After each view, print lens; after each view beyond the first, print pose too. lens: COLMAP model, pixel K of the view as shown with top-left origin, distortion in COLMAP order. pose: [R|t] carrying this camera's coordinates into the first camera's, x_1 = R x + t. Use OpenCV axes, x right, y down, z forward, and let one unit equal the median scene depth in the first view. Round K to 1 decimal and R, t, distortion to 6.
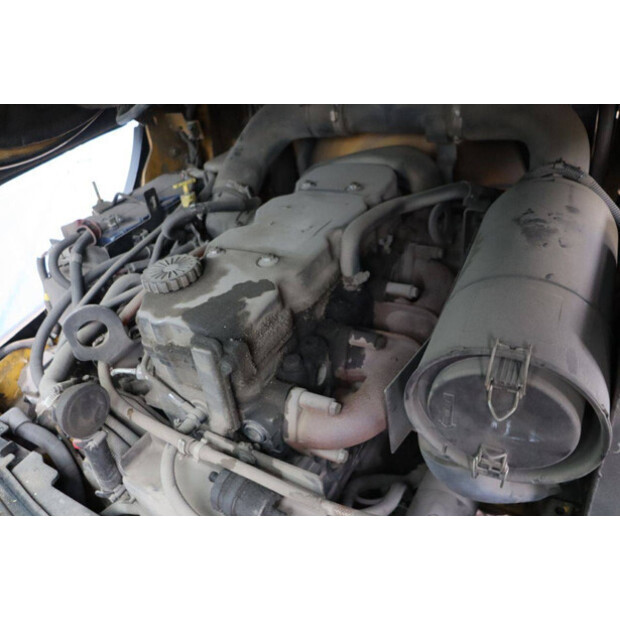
lens RADIAL K [[515.1, 0, 298.7], [0, 515.1, 302.8], [0, 0, 1]] dist [-0.176202, 0.123690]
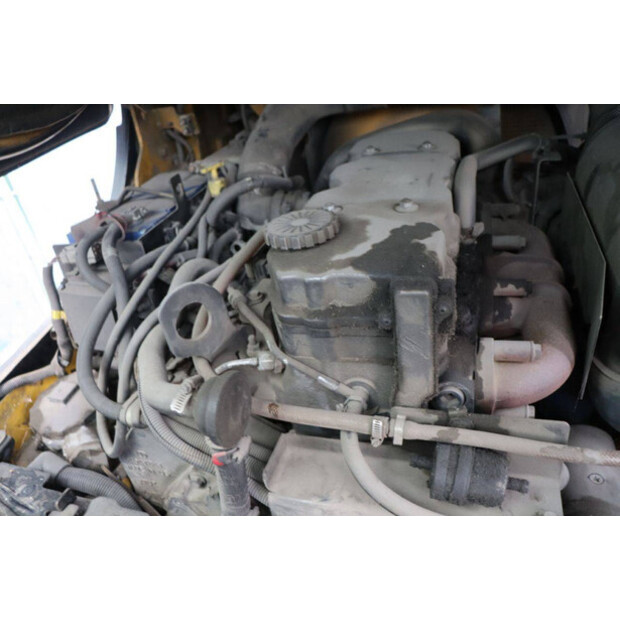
lens RADIAL K [[515.1, 0, 298.7], [0, 515.1, 302.8], [0, 0, 1]] dist [-0.176202, 0.123690]
pose [[0.976943, -0.114215, 0.180379, -0.289776], [0.127176, 0.989943, -0.061965, 0.076751], [-0.171488, 0.083476, 0.981643, 0.141288]]
